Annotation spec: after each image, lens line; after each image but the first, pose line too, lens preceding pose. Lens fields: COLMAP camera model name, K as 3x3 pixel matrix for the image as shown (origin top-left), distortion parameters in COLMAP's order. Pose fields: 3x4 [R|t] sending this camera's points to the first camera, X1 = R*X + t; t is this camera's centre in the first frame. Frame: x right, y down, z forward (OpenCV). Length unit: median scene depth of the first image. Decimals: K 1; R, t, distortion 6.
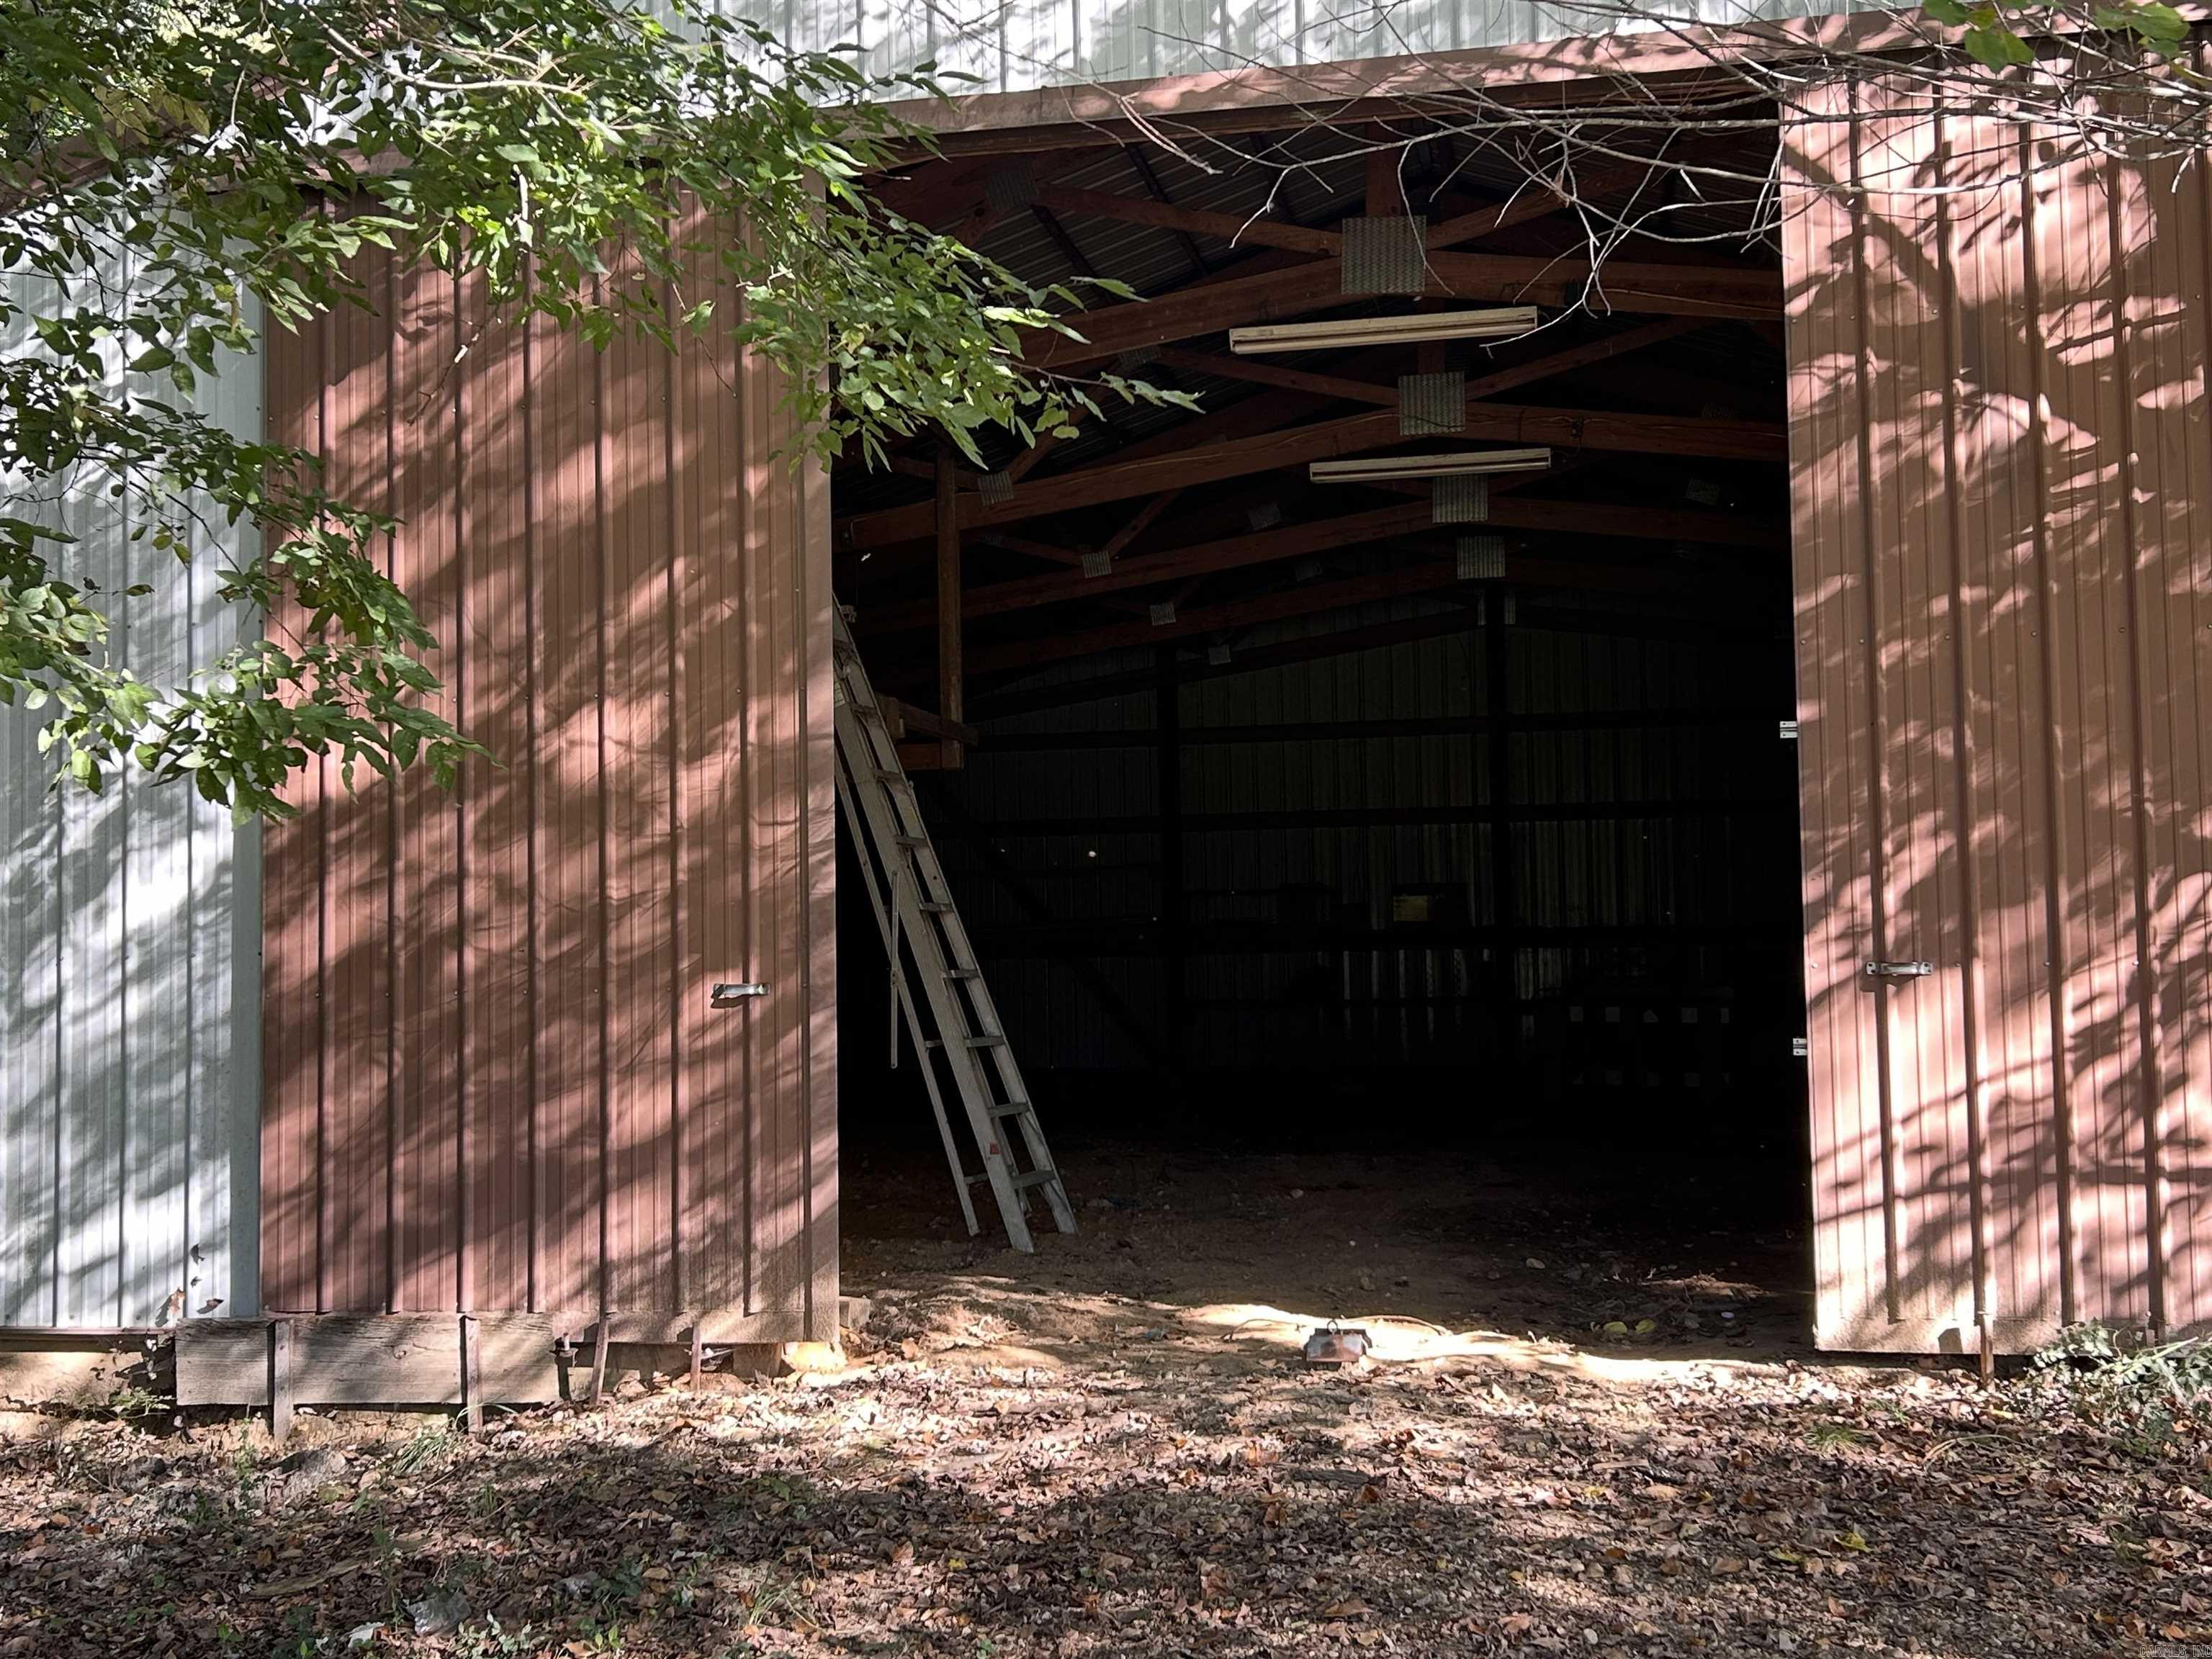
lens RADIAL K [[2559.8, 0, 1101.9], [0, 2559.8, 825.6], [0, 0, 1]] dist [-0.001479, 0.000000]
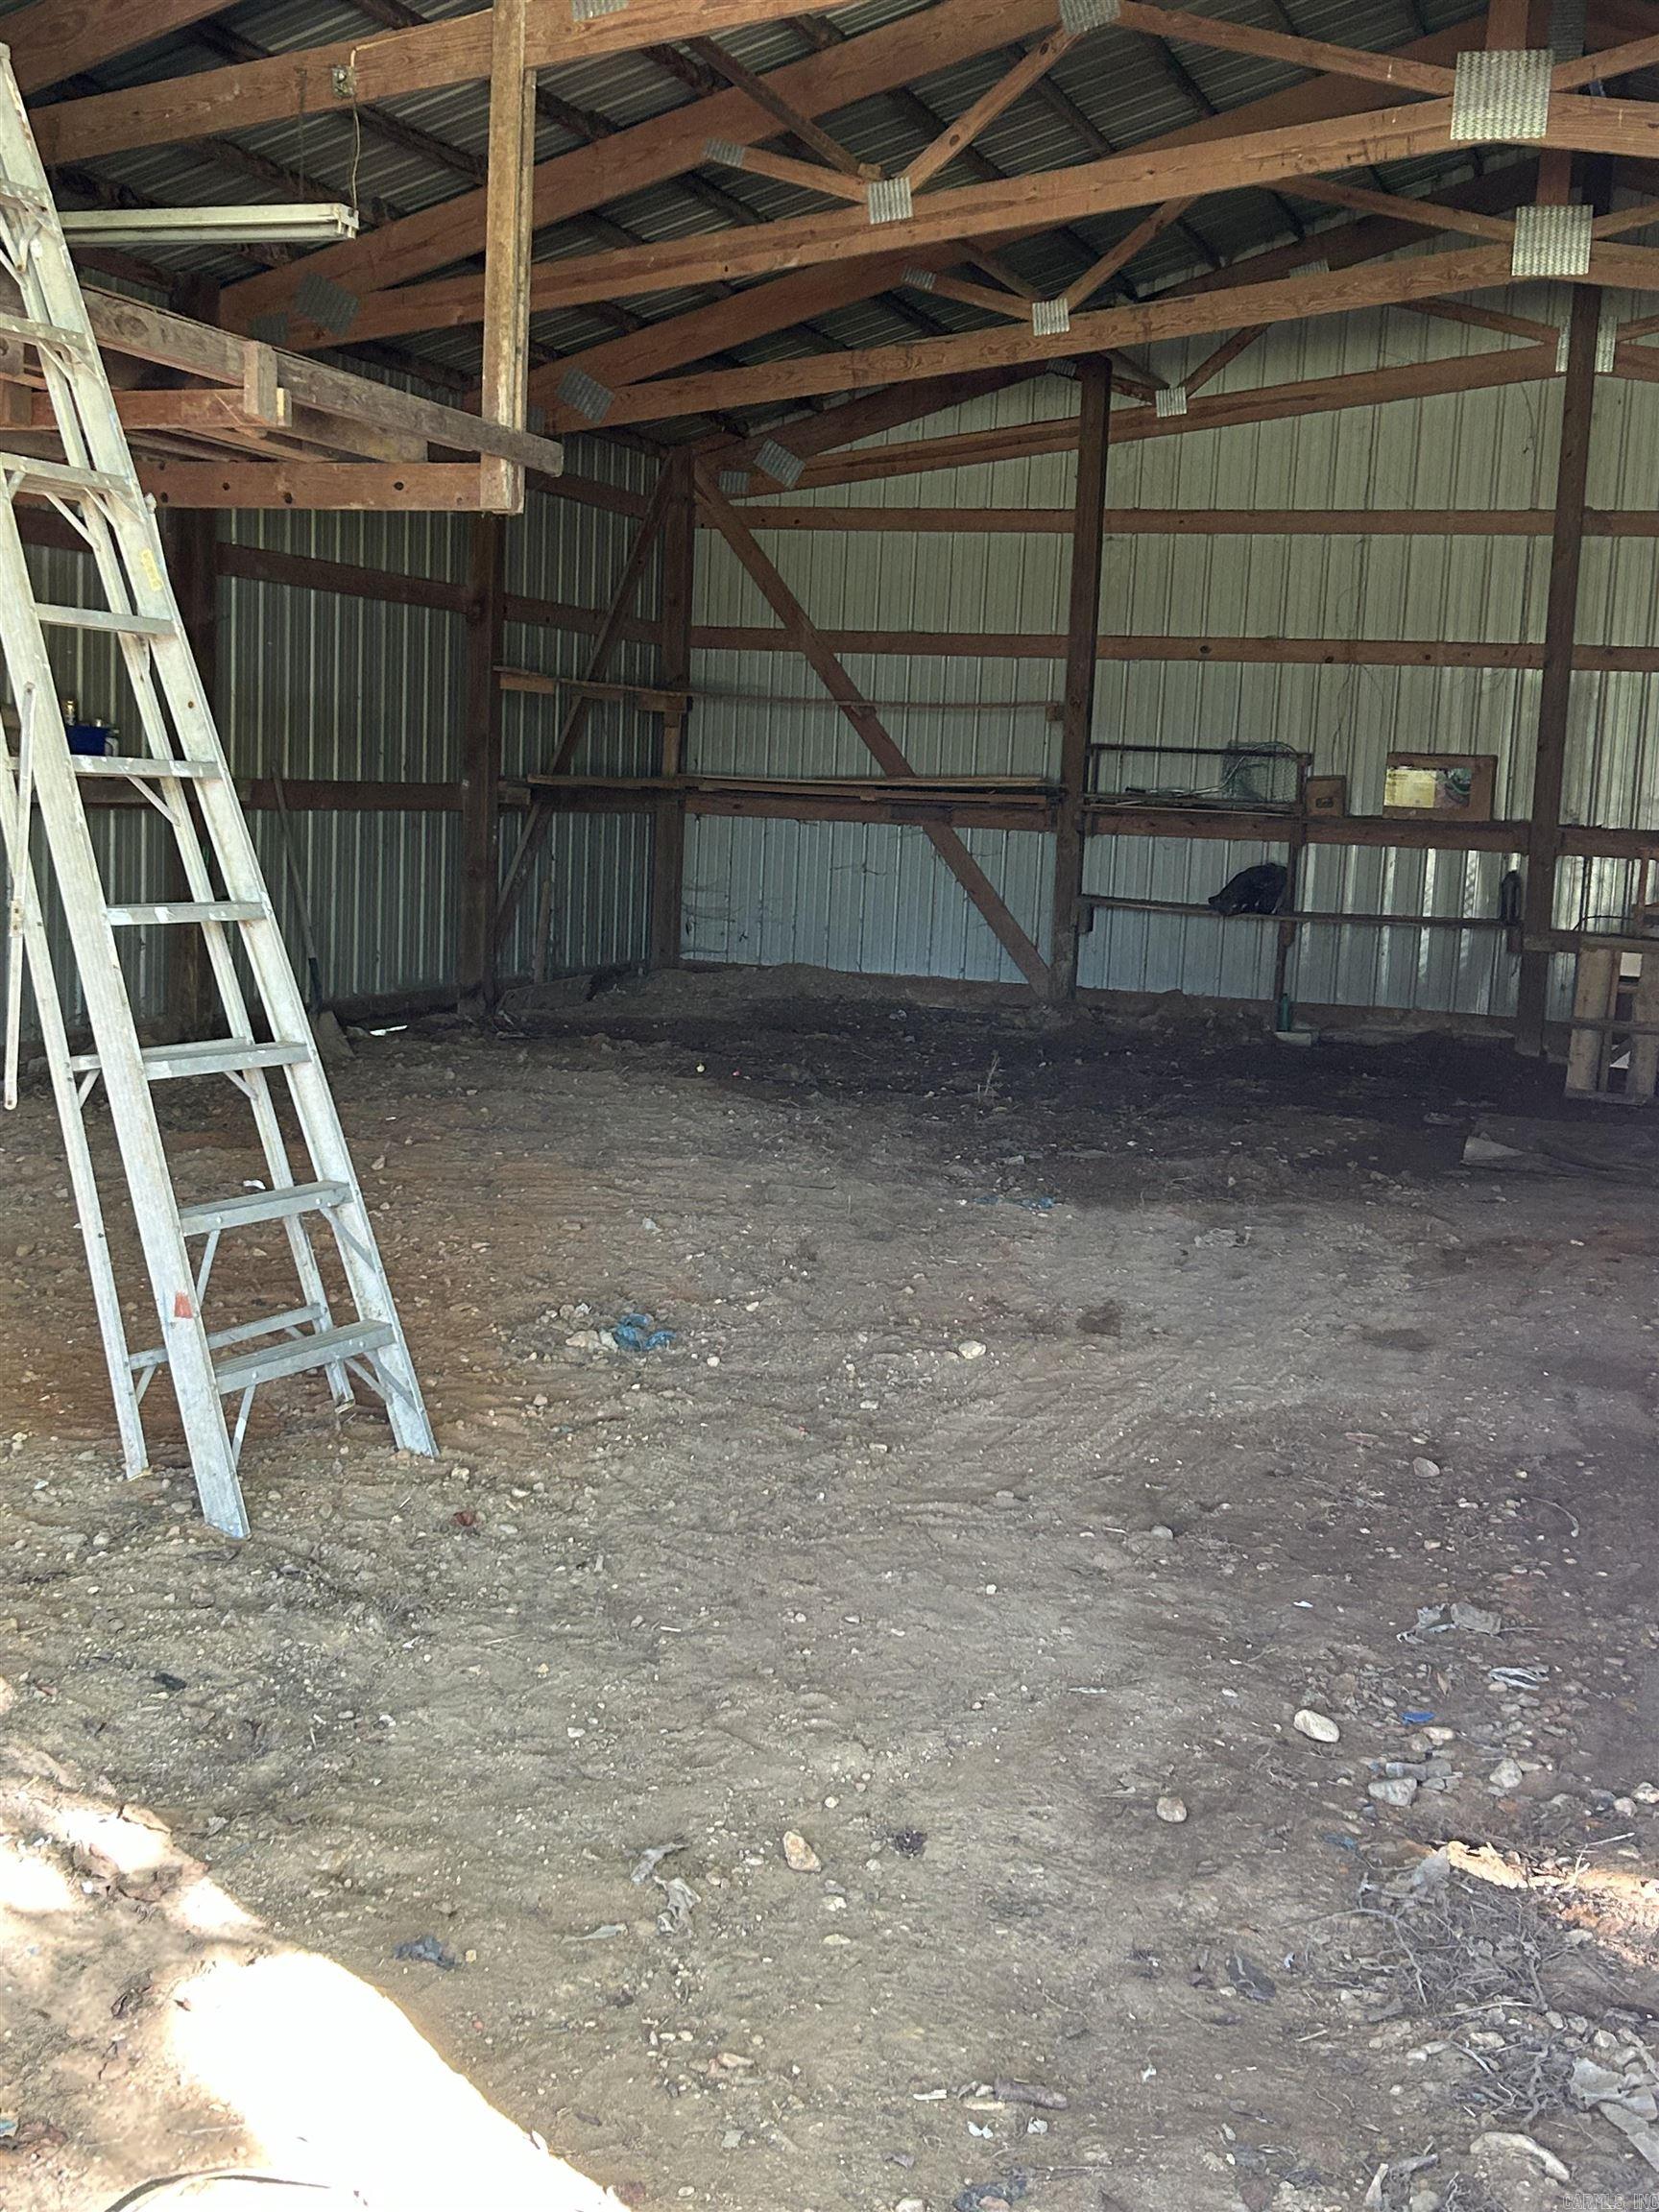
lens RADIAL K [[2559.8, 0, 833.6], [0, 2559.8, 1116.1], [0, 0, 1]] dist [-0.001479, 0.000000]
pose [[0.987602, 0.082802, -0.133367, 0.065663], [-0.057331, 0.981140, 0.184601, 0.000396], [0.146137, -0.174666, 0.973723, 0.282679]]
